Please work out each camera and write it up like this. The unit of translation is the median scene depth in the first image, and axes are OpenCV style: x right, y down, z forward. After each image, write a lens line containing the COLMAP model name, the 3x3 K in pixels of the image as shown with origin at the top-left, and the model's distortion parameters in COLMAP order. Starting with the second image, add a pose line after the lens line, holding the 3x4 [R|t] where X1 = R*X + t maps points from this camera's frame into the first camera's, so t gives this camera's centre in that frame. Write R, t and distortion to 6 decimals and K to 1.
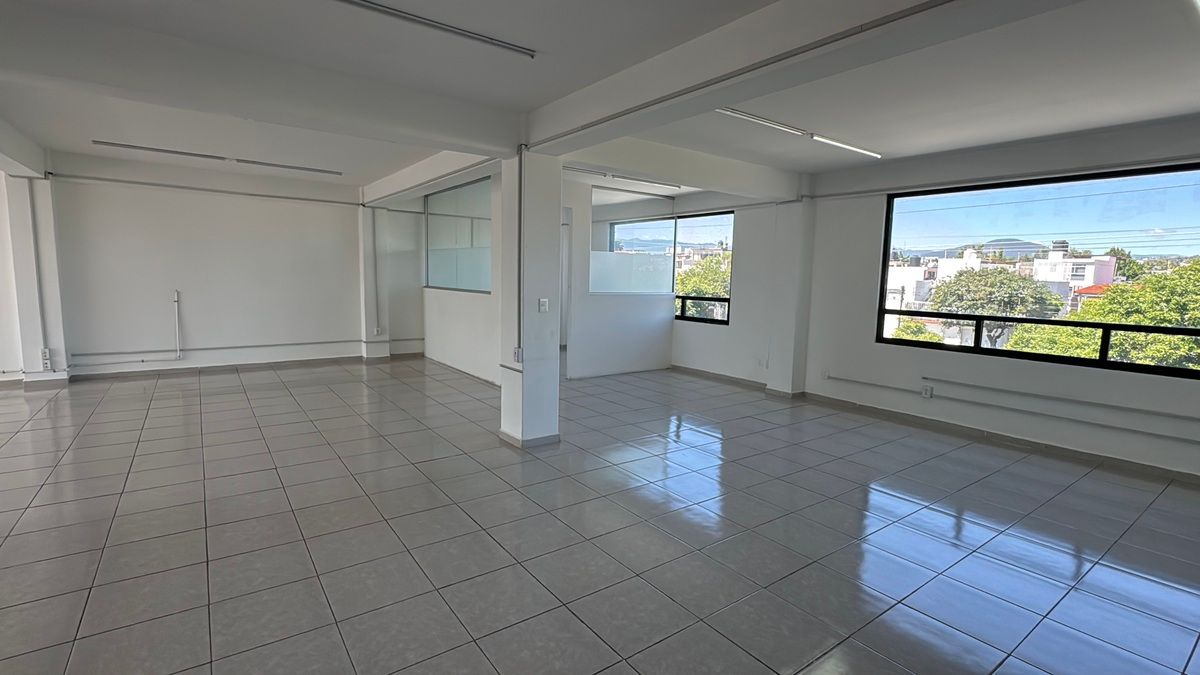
lens RADIAL K [[549.6, 0, 606.5], [0, 549.6, 333.5], [0, 0, 1]] dist [-0.000685, -0.001025]
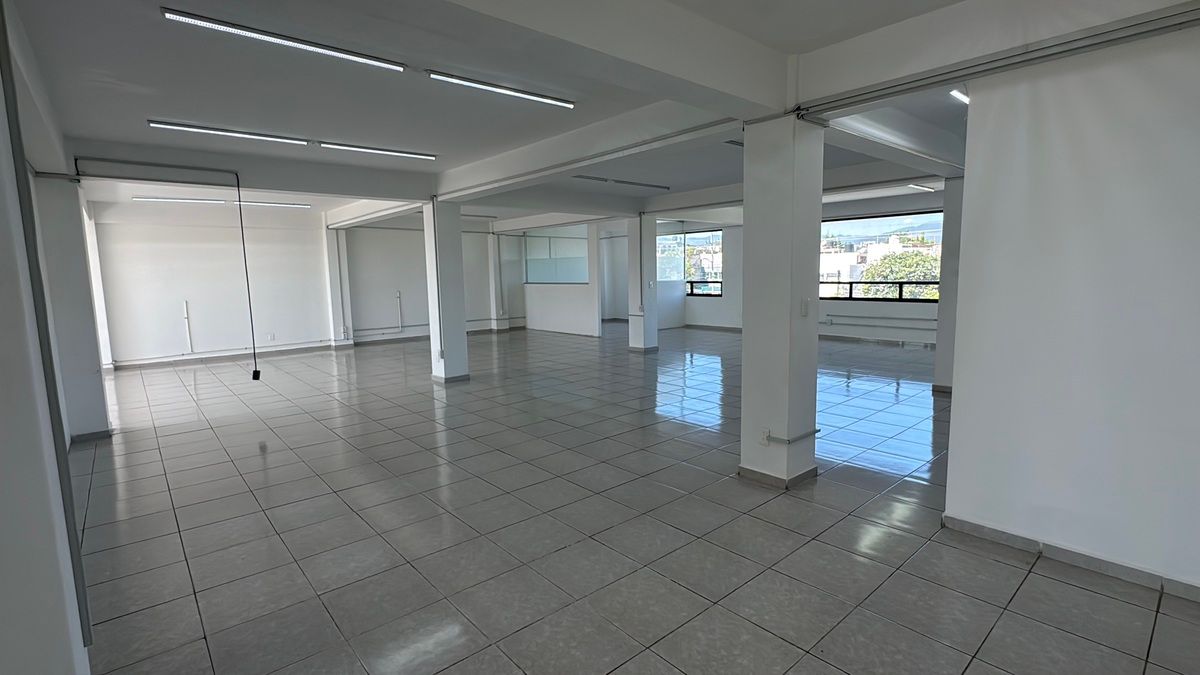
lens RADIAL K [[549.6, 0, 608.1], [0, 549.6, 339.9], [0, 0, 1]] dist [-0.000685, -0.001025]
pose [[0.994996, -0.054604, 0.083669, -0.239442], [0.053080, 0.998383, 0.020331, 0.056458], [-0.084643, -0.015788, 0.996286, -0.575422]]
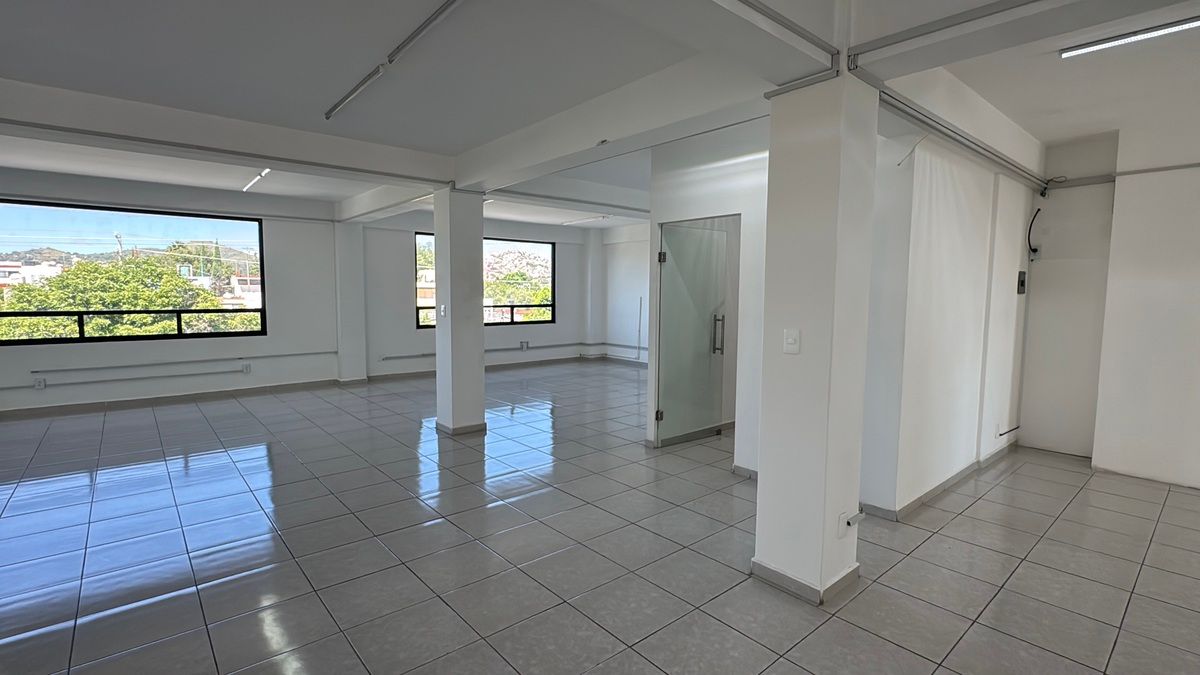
lens RADIAL K [[549.6, 0, 599.6], [0, 549.6, 335.8], [0, 0, 1]] dist [-0.000685, -0.001025]
pose [[-0.077104, -0.105777, 0.991396, -0.440849], [0.097772, 0.988761, 0.113100, -0.002885], [-0.992218, 0.105651, -0.065896, -0.041462]]
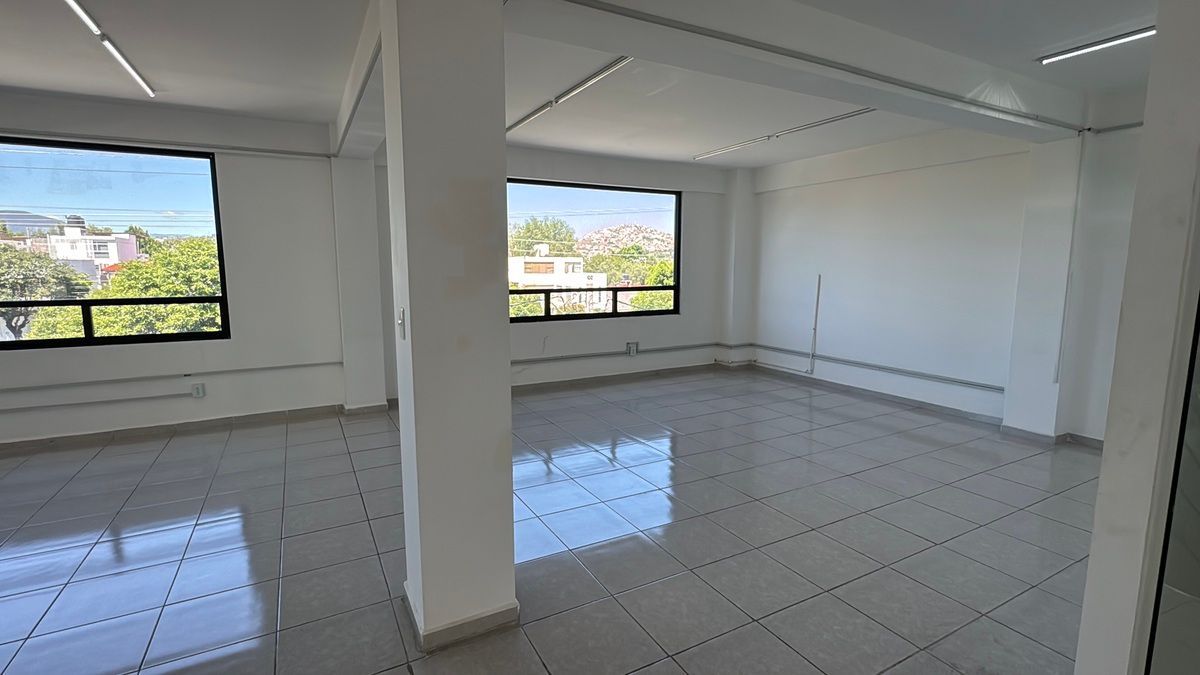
lens RADIAL K [[549.6, 0, 589.4], [0, 549.6, 333.7], [0, 0, 1]] dist [-0.000685, -0.001025]
pose [[0.149121, -0.147744, 0.977719, 0.049878], [0.108524, 0.985247, 0.132330, 0.005822], [-0.982846, 0.086373, 0.162955, -0.023143]]
